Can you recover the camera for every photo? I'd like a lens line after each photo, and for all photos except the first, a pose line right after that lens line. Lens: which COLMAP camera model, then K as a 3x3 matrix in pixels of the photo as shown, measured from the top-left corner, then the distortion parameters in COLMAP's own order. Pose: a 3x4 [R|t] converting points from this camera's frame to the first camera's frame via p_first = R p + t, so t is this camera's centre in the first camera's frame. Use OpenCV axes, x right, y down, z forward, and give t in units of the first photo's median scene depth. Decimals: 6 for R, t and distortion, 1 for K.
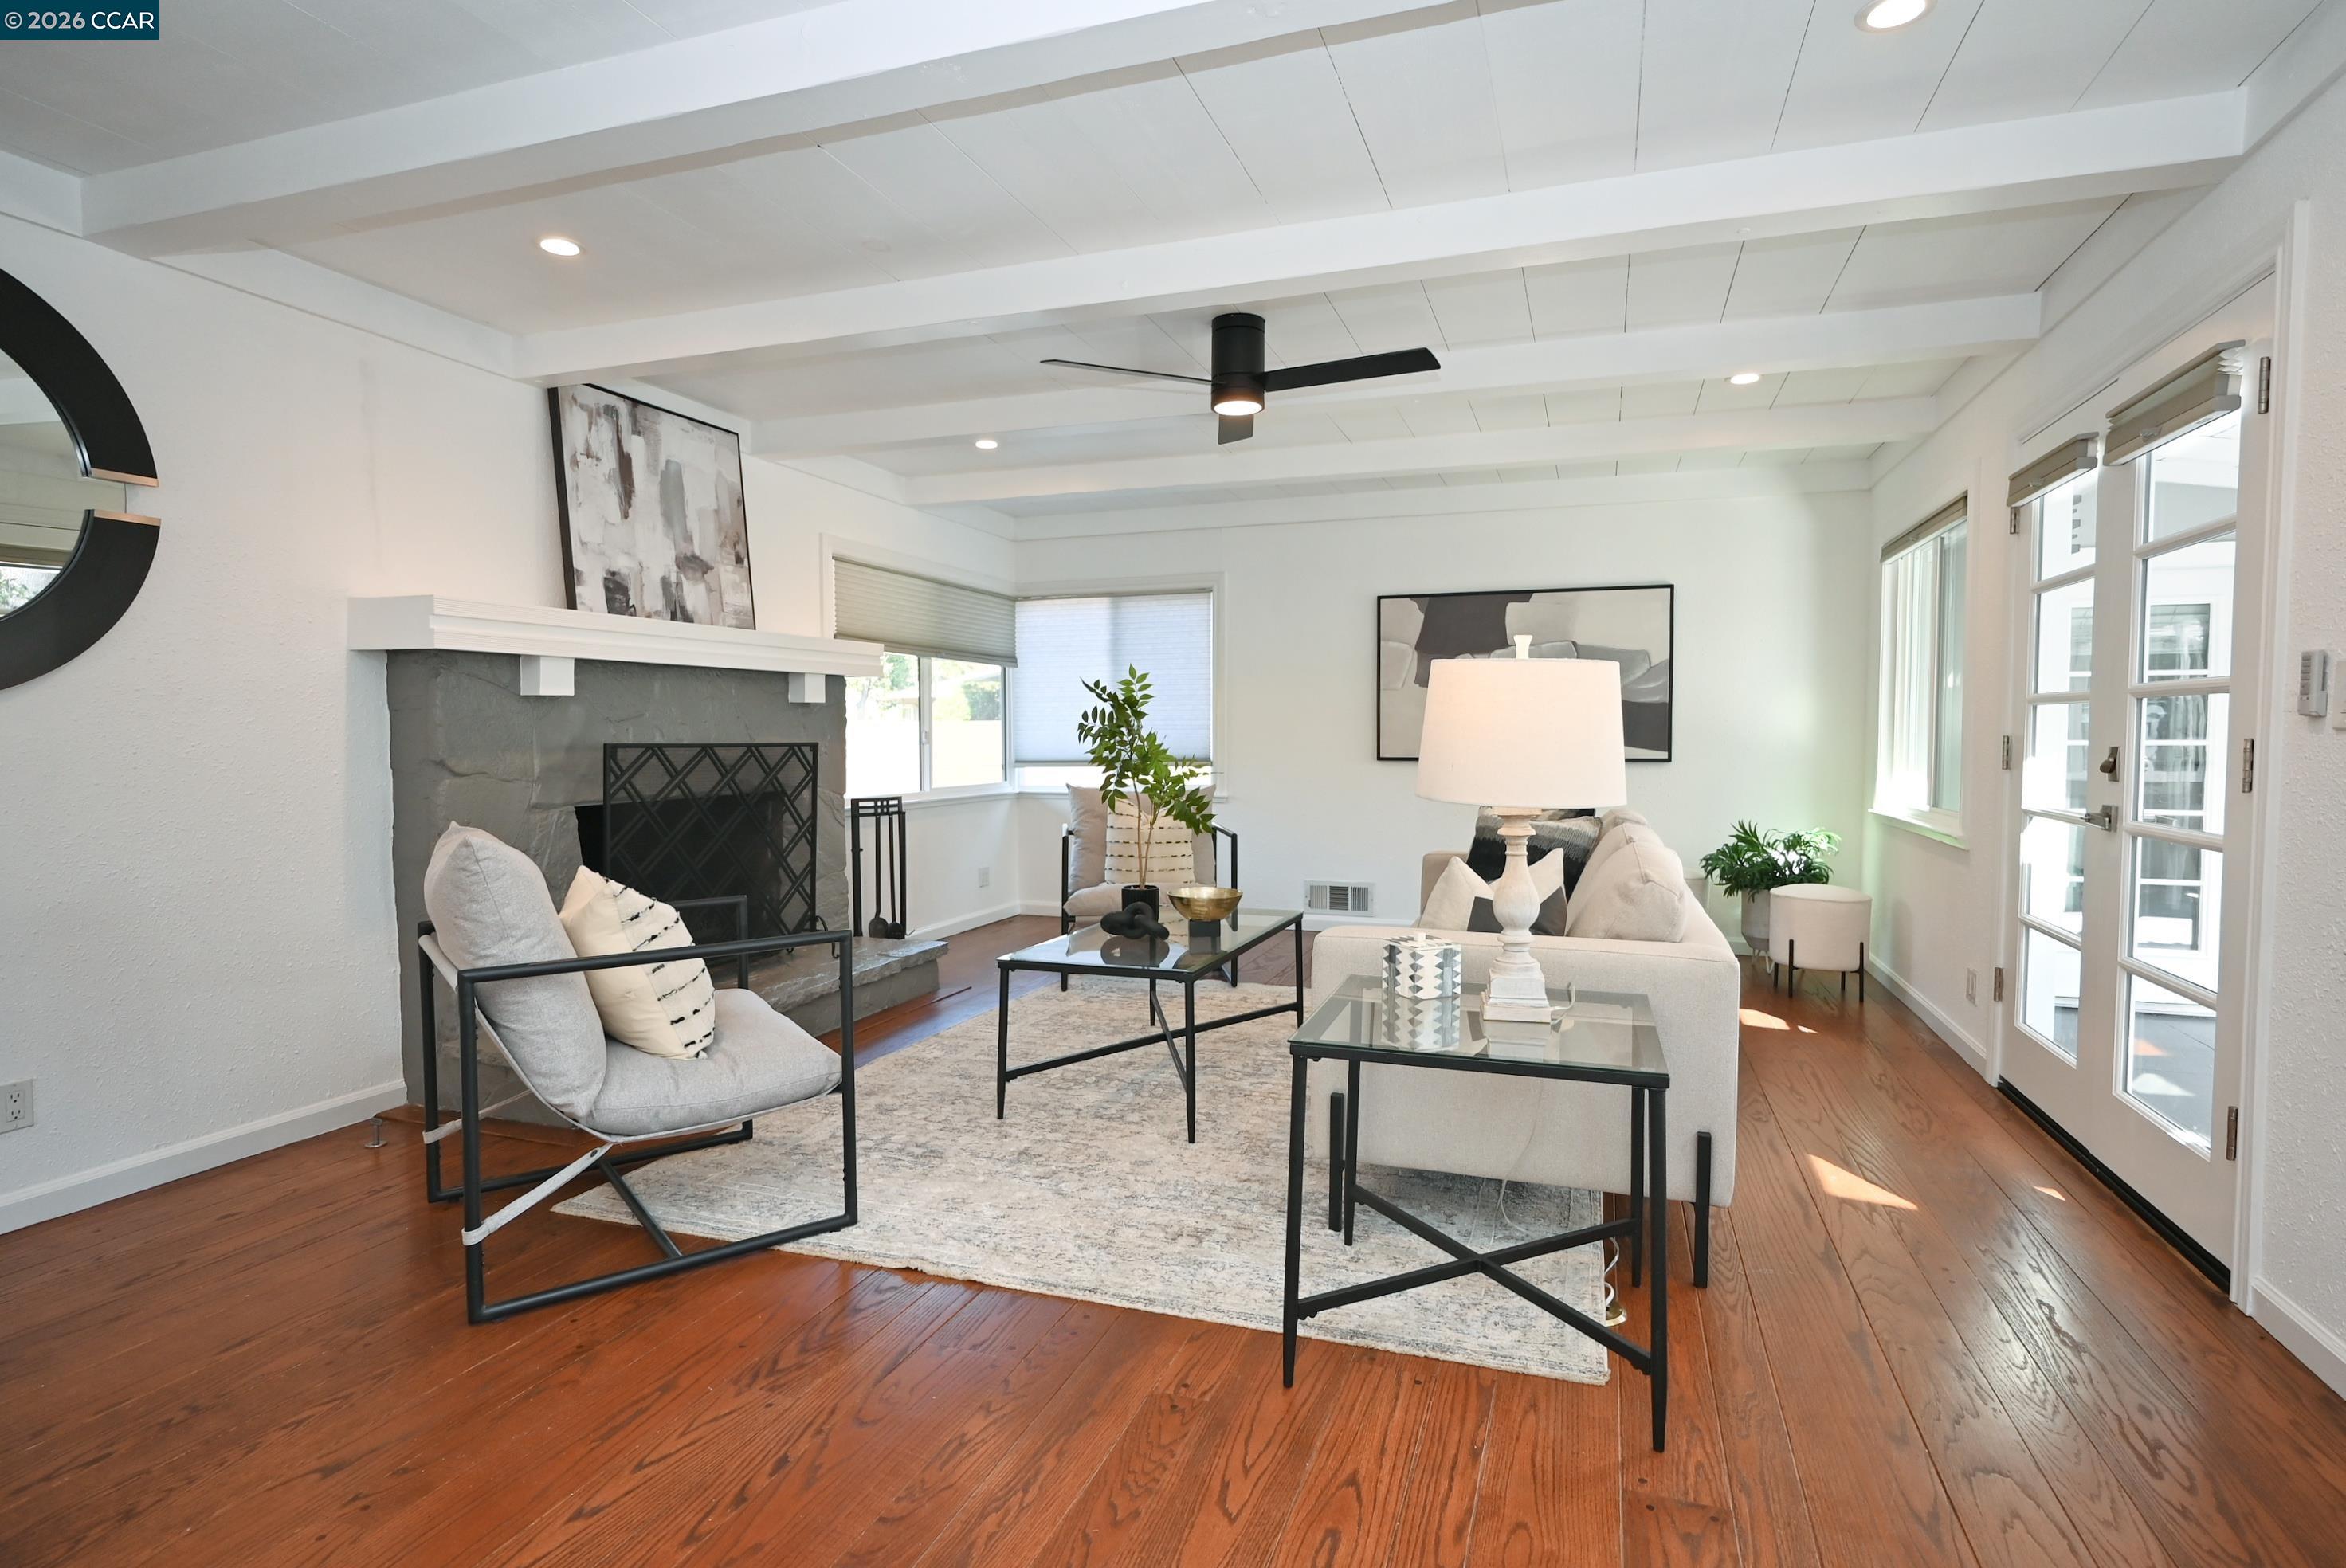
lens RADIAL K [[1206.9, 0, 1173.0], [0, 1206.9, 784.0], [0, 0, 1]] dist [-0.003446, -0.000378]
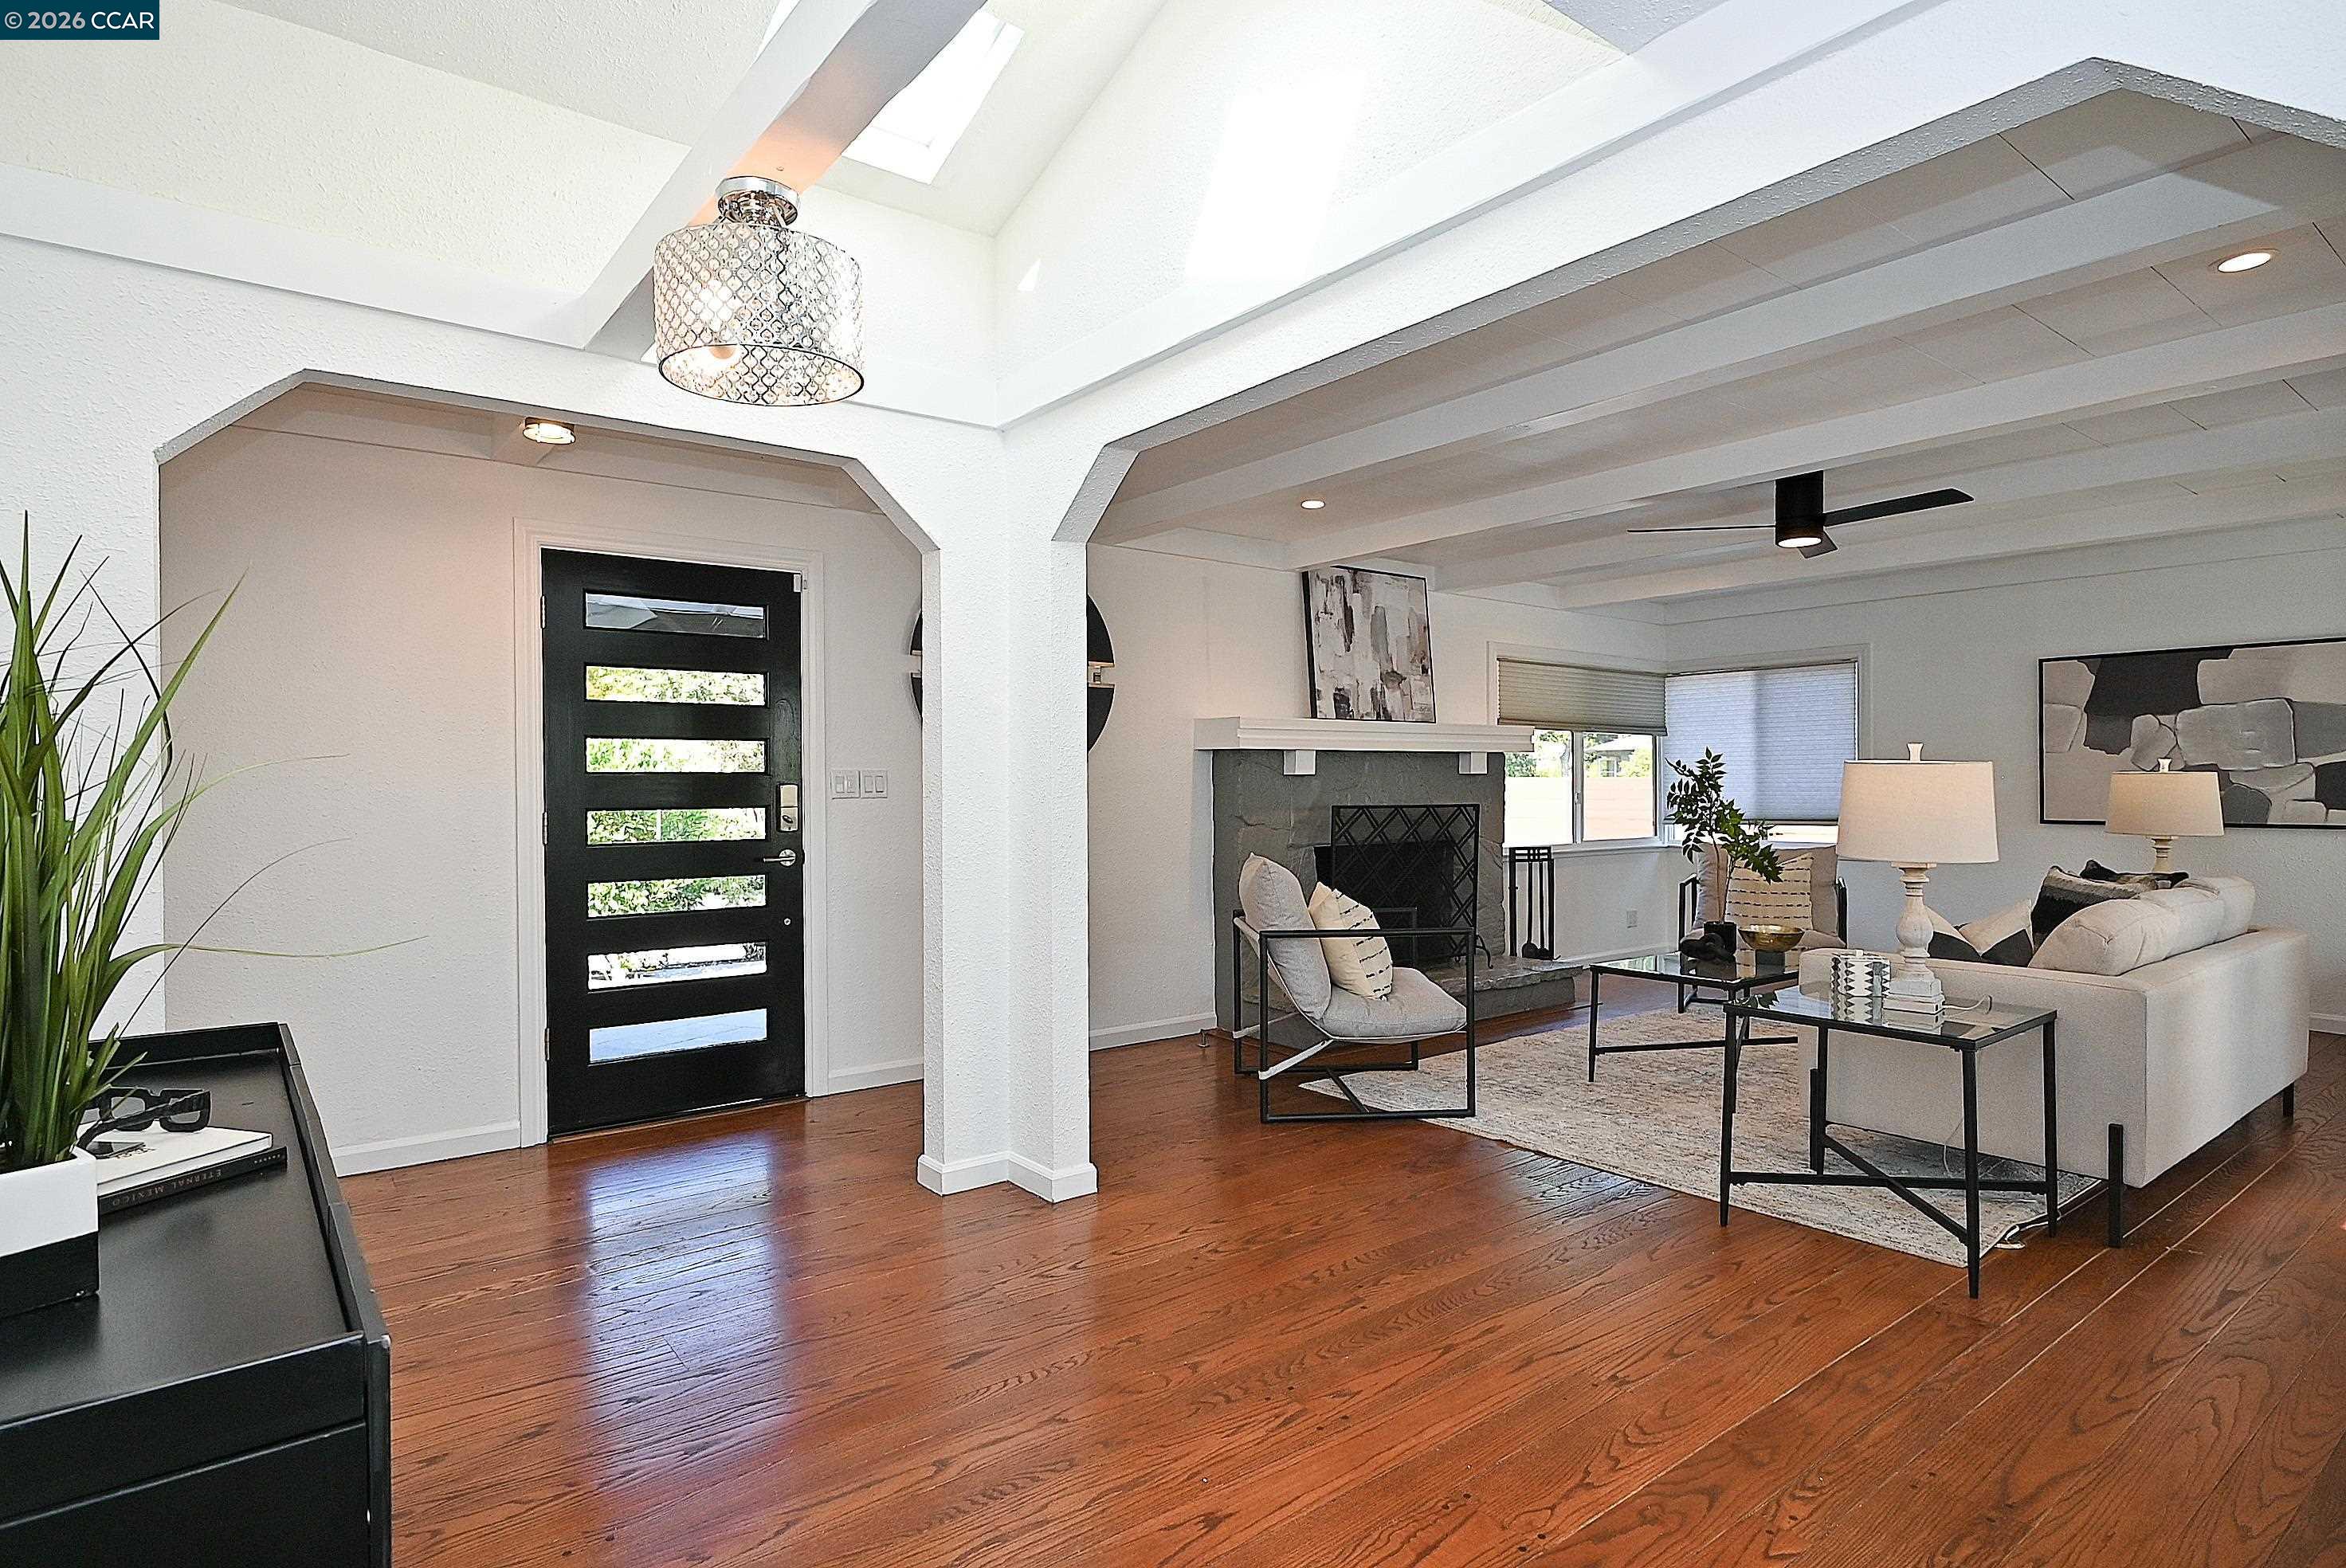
lens RADIAL K [[1148.9, 0, 1173.0], [0, 1148.9, 784.0], [0, 0, 1]] dist [0.003614, 0.000388]
pose [[0.837162, -0.003365, -0.546945, 0.151522], [-0.020764, 0.999065, -0.037928, -0.001935], [0.546561, 0.043108, 0.836309, -0.320740]]
